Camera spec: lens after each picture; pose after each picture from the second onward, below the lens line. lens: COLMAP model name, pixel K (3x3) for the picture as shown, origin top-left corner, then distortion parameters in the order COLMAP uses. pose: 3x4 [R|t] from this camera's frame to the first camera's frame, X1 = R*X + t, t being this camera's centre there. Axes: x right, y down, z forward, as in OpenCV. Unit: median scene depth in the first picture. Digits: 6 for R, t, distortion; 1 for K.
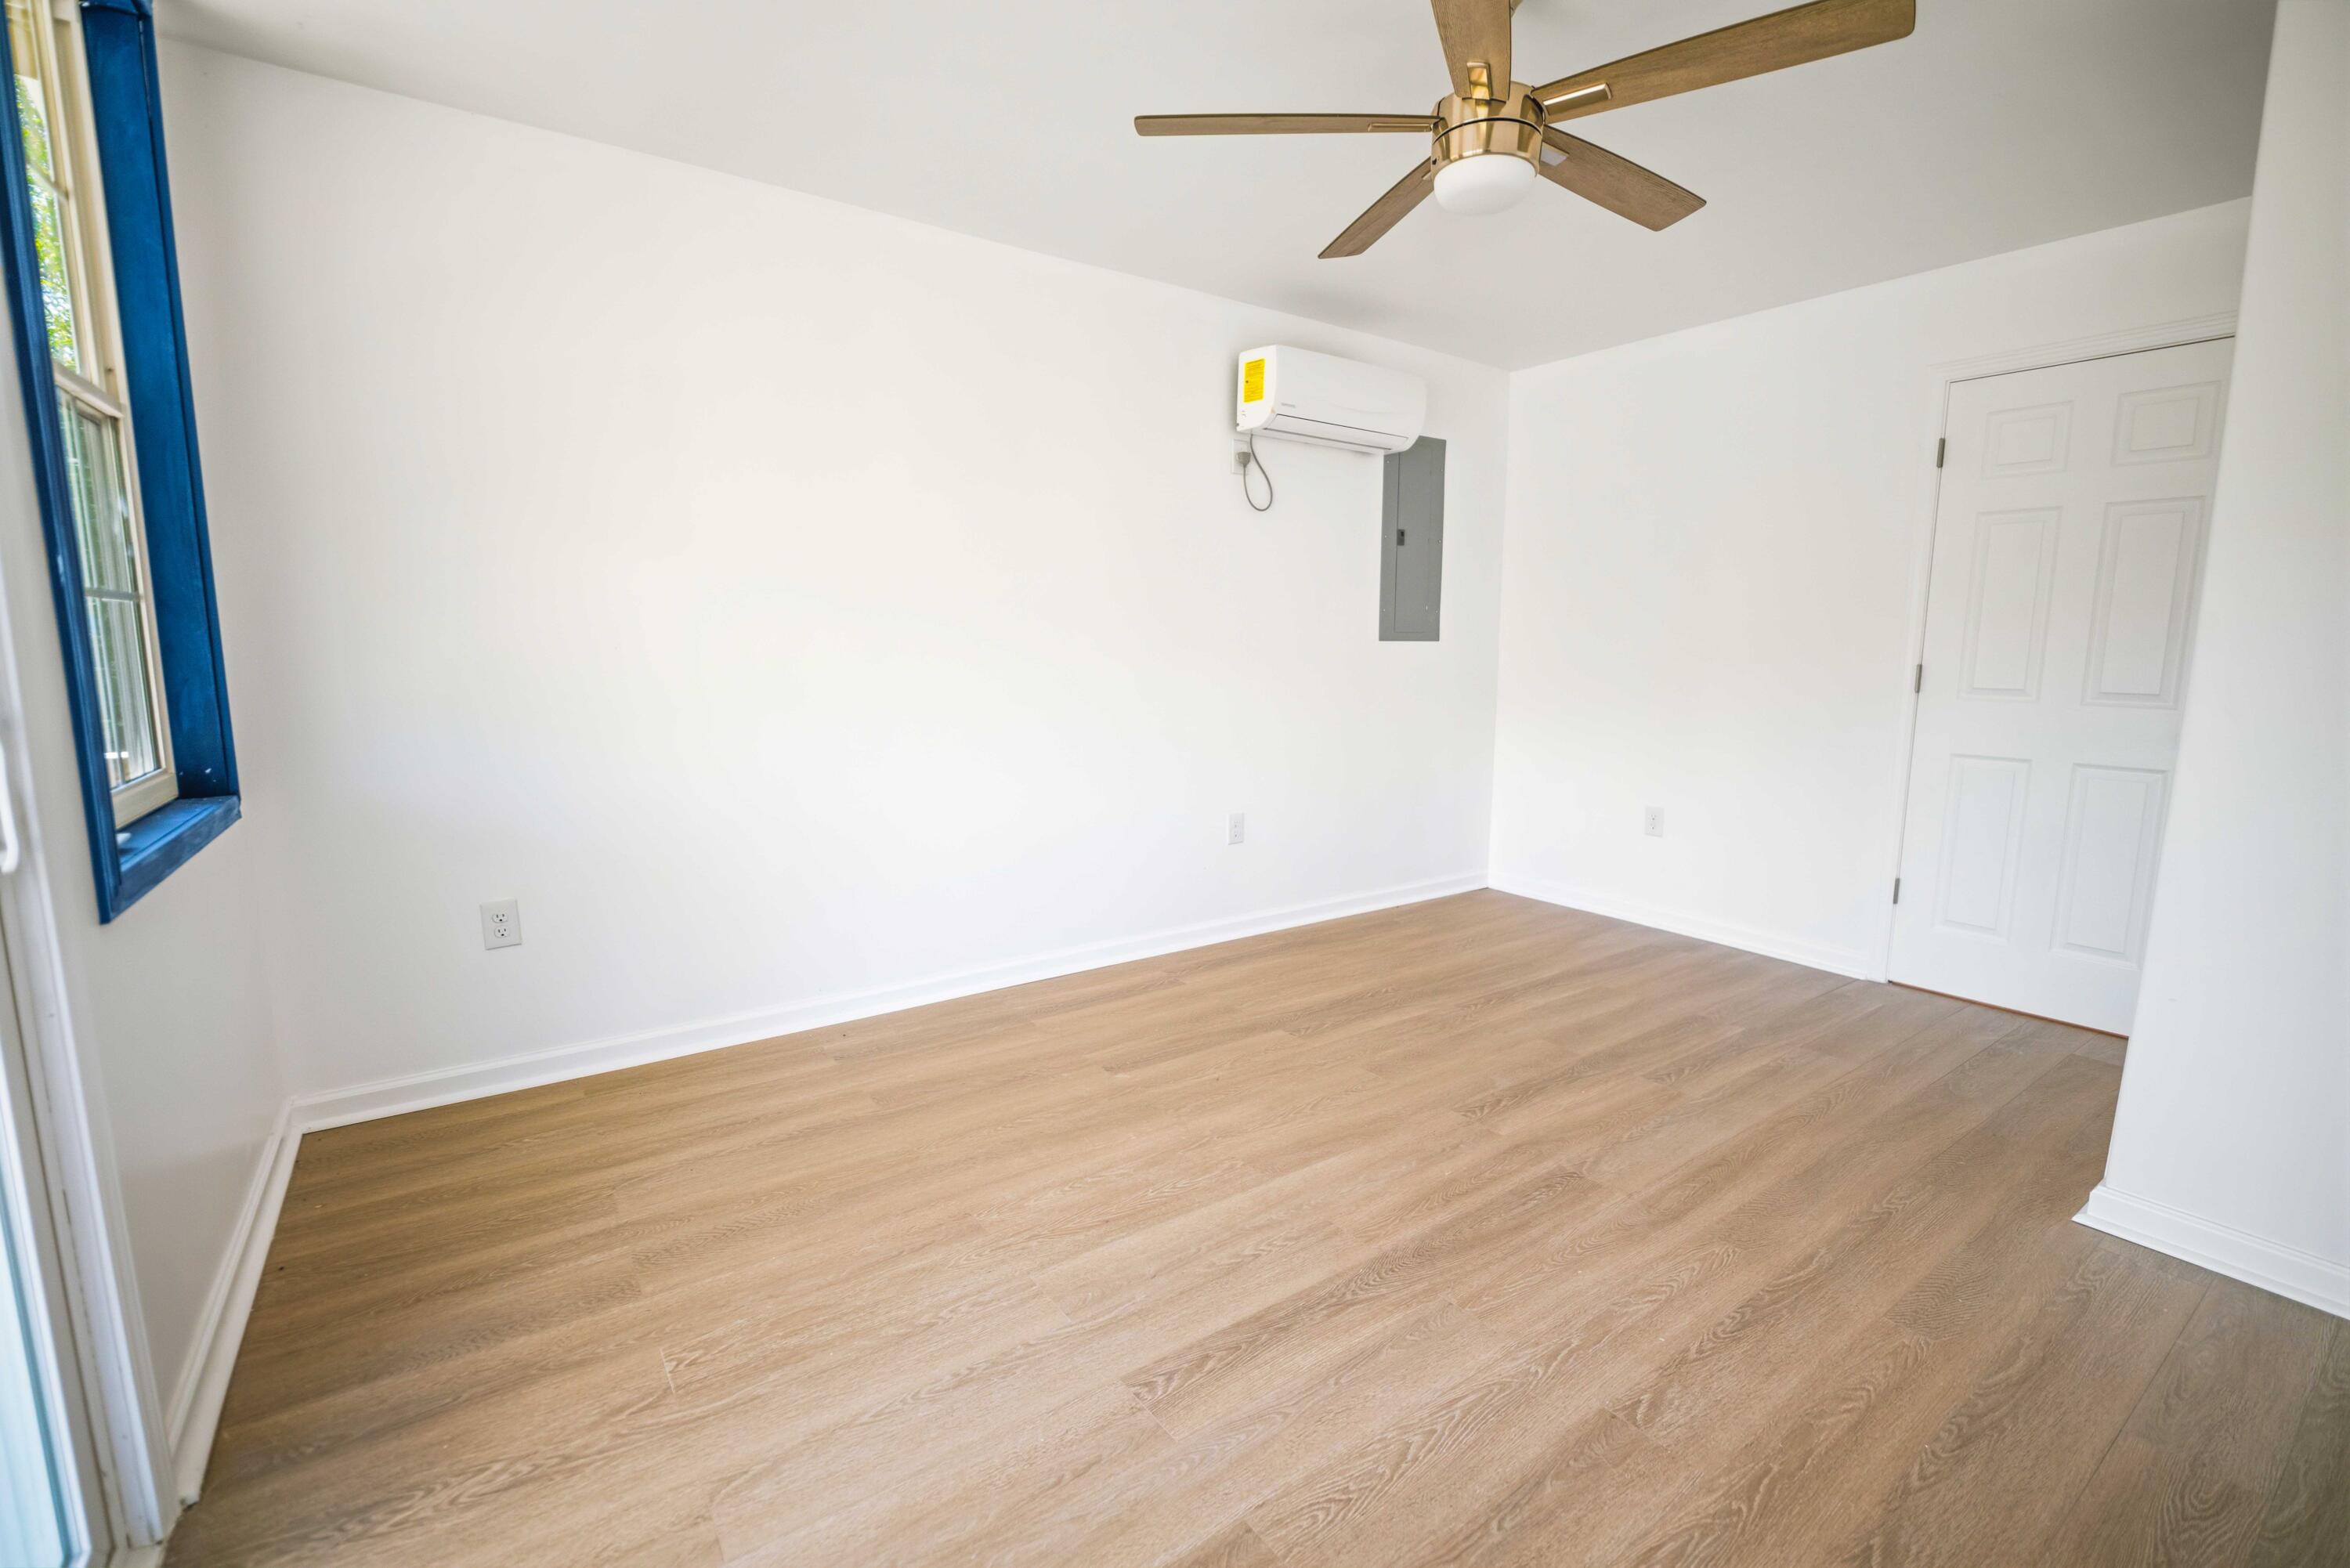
lens RADIAL K [[1030.2, 0, 1182.0], [0, 1030.2, 789.6], [0, 0, 1]] dist [-0.008724, -0.000855]
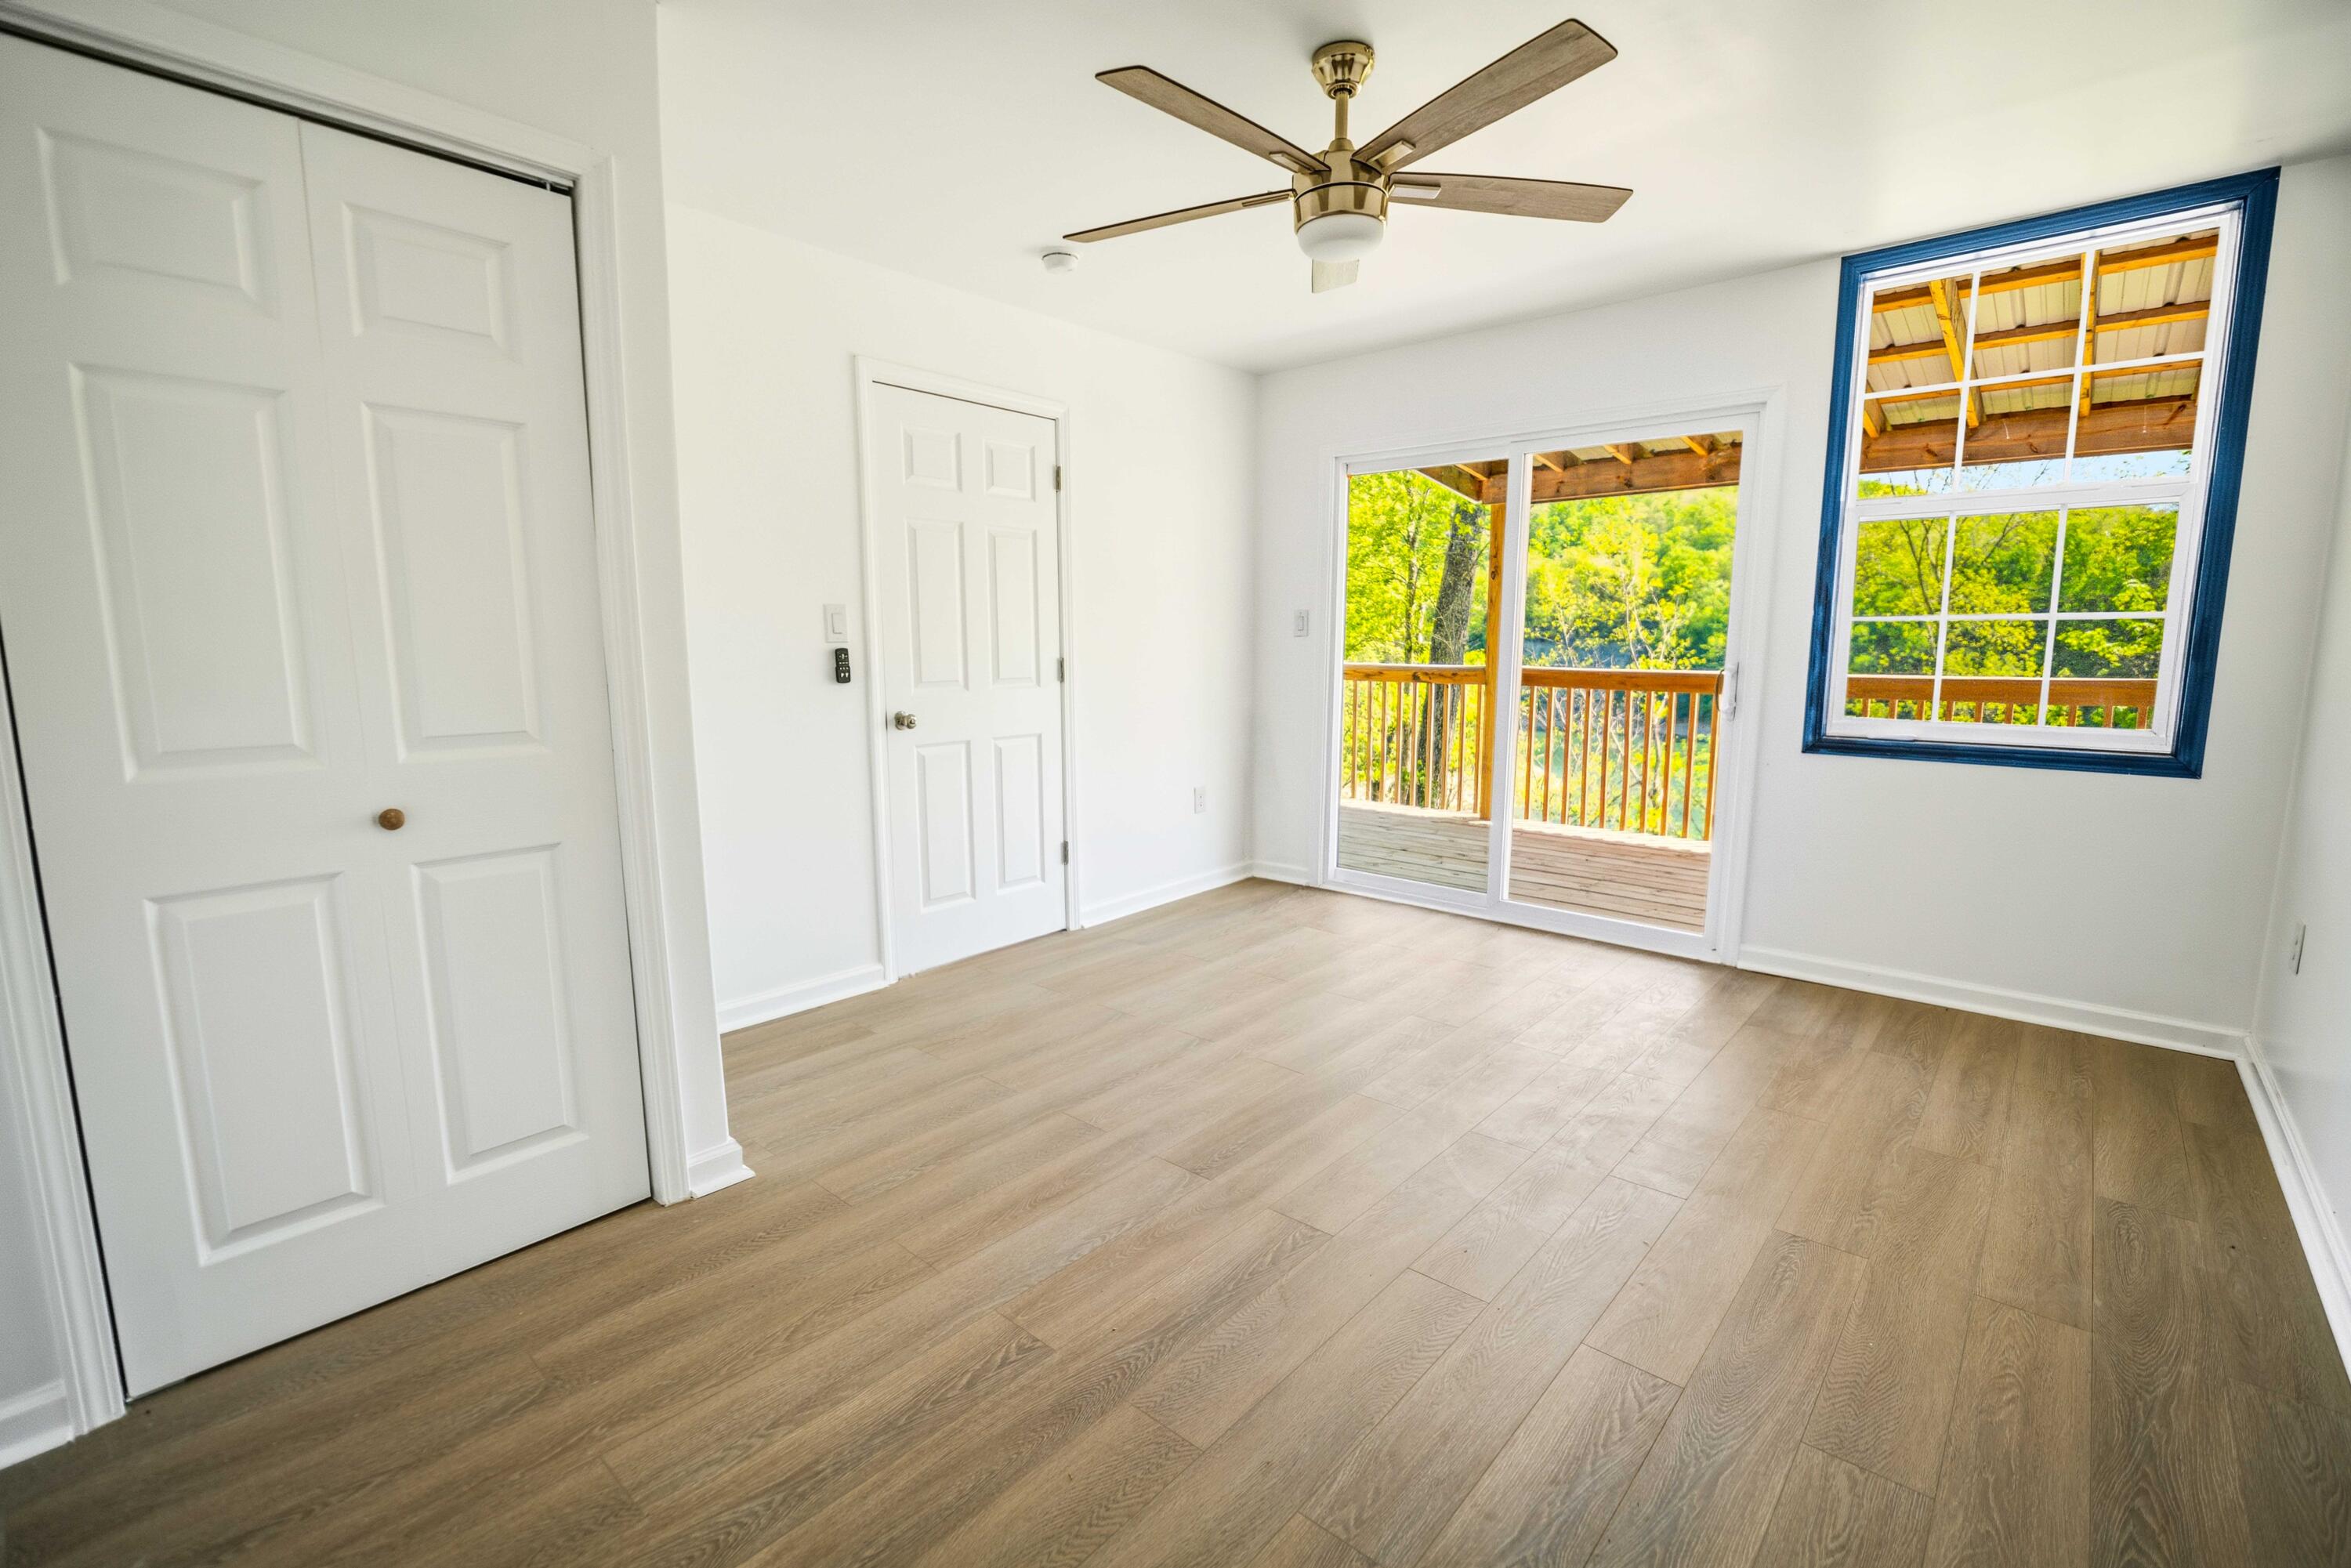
lens RADIAL K [[1030.7, 0, 1182.5], [0, 1030.7, 789.6], [0, 0, 1]] dist [-0.008724, -0.000855]
pose [[-0.974420, 0.025737, -0.223258, 0.706608], [-0.038414, 0.959727, 0.278296, -0.300748], [0.221429, 0.279753, -0.934188, 2.111053]]
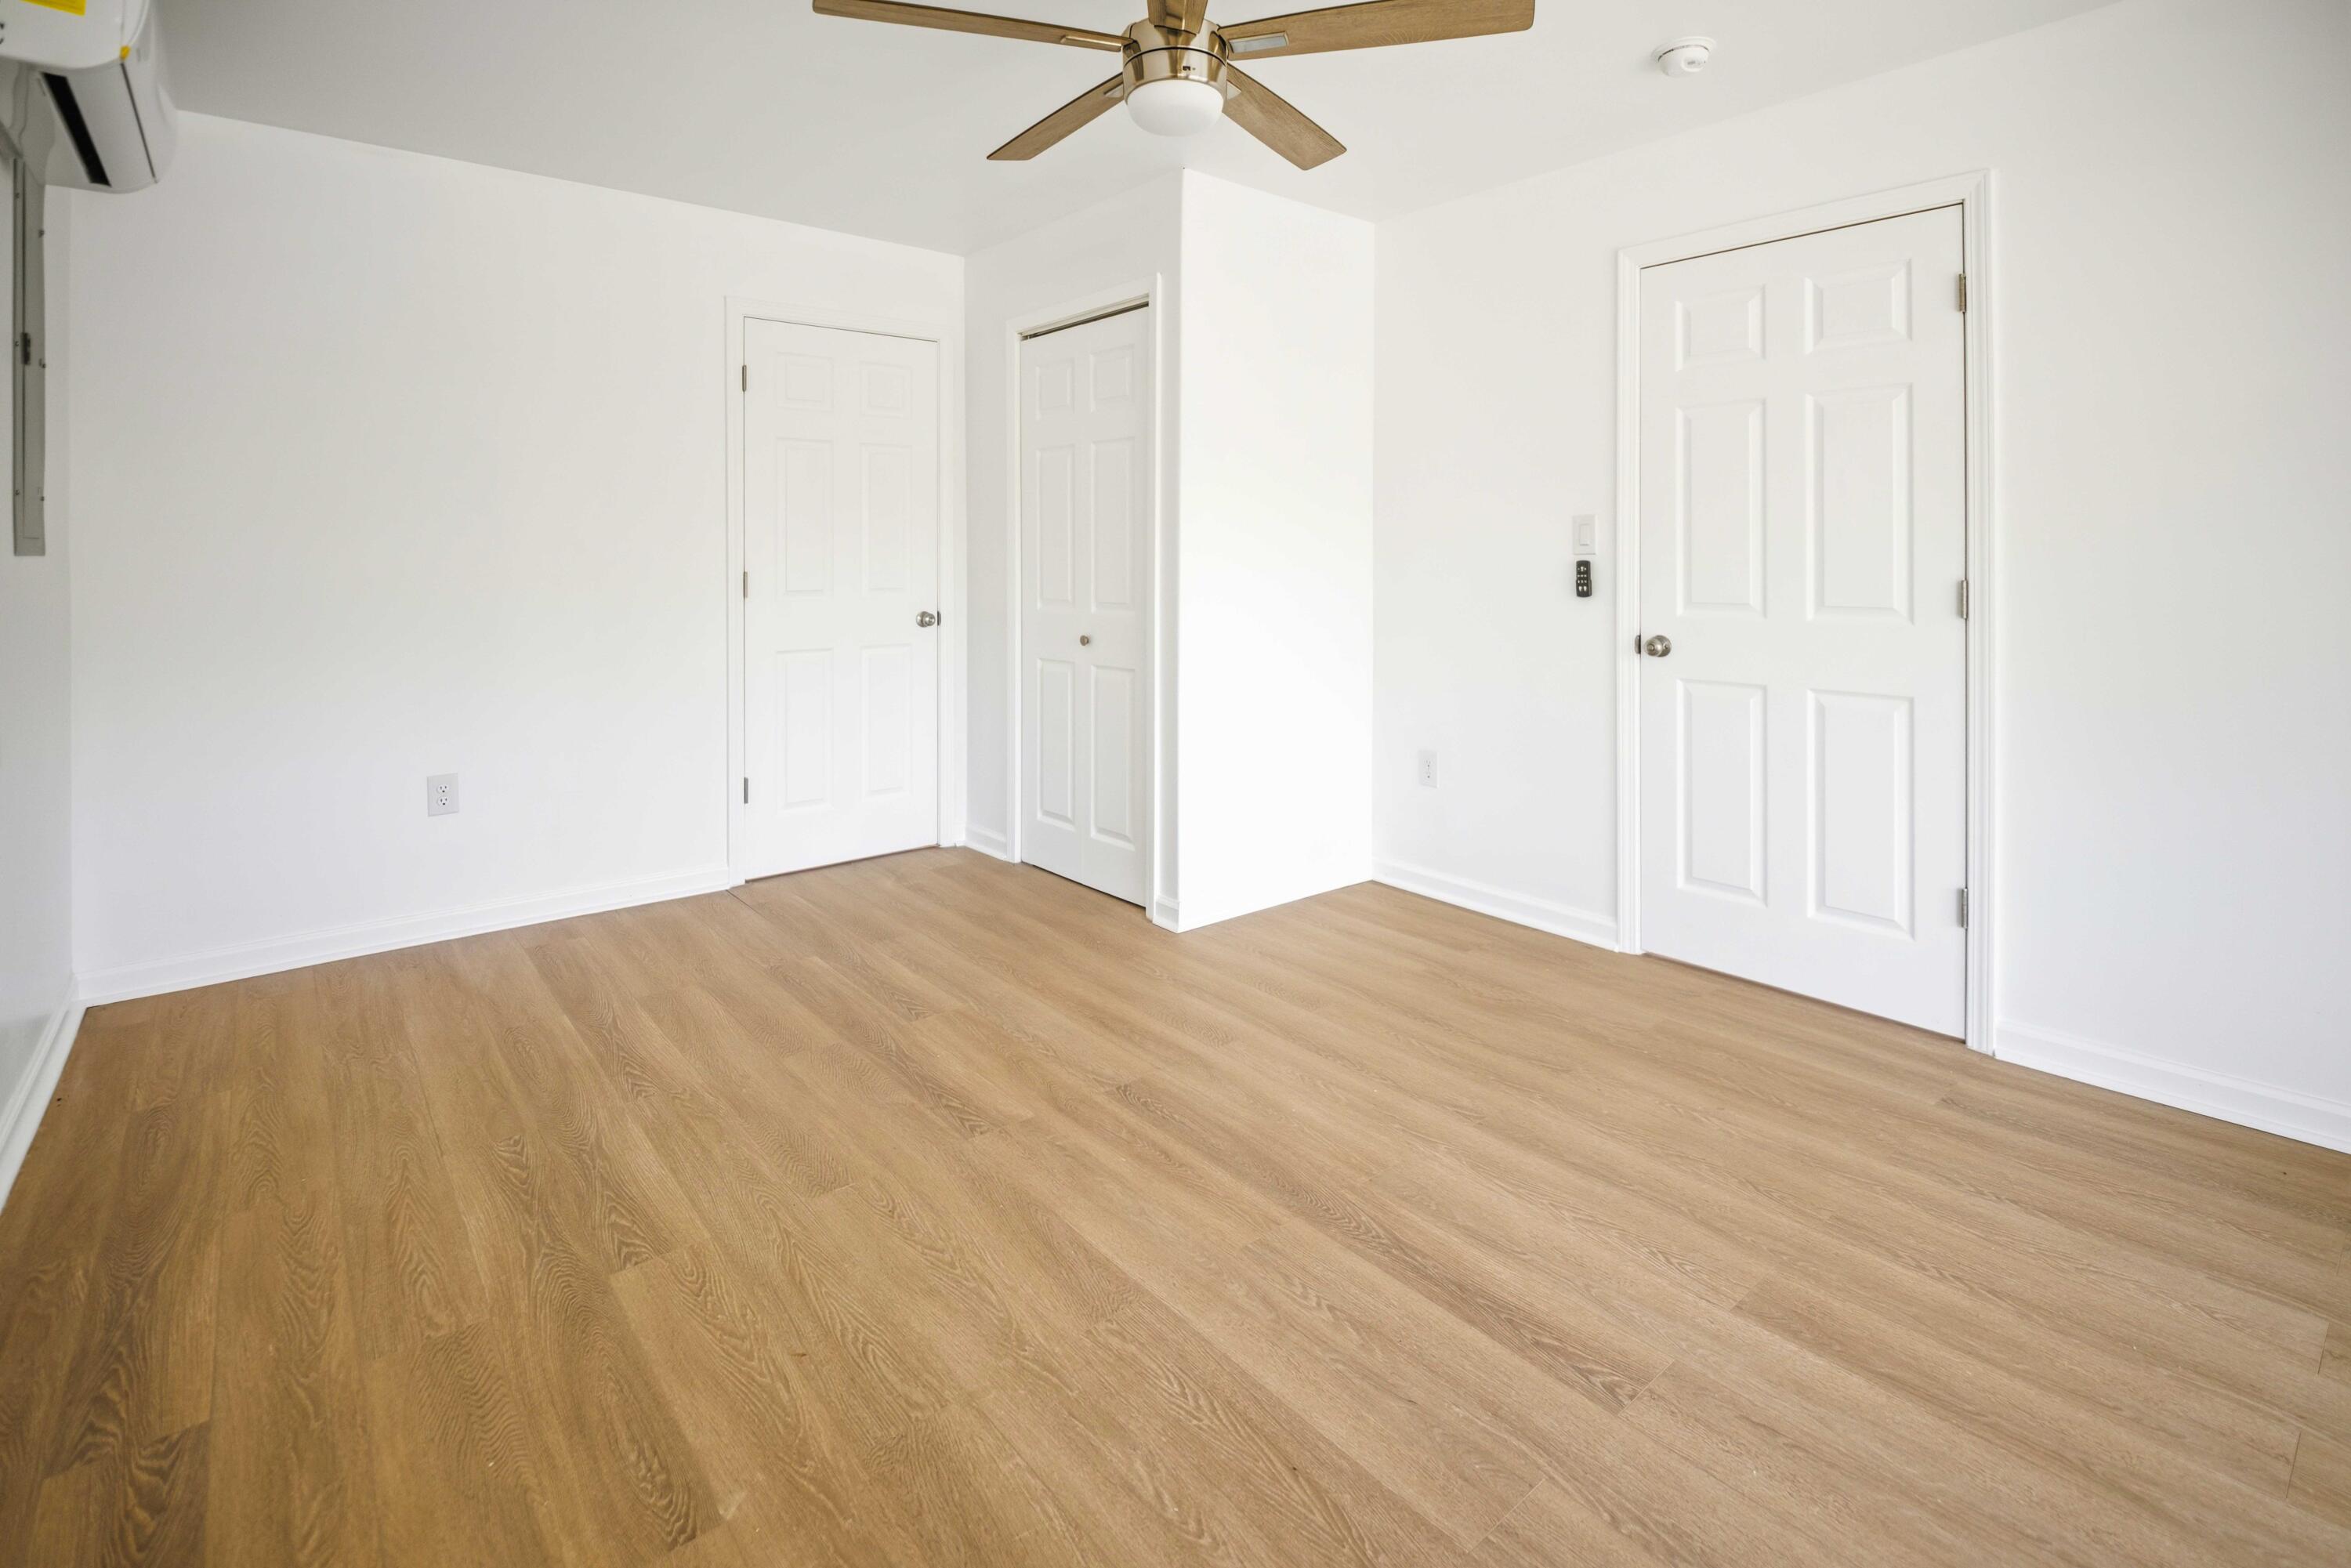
lens RADIAL K [[1100.2, 0, 1177.9], [0, 1100.2, 557.3], [0, 0, 1]] dist [-0.008804, -0.000901]
pose [[-0.072344, -0.009948, 0.997330, -0.766688], [0.145176, 0.989196, 0.020397, -0.163338], [-0.986758, 0.146264, -0.070118, 1.090463]]
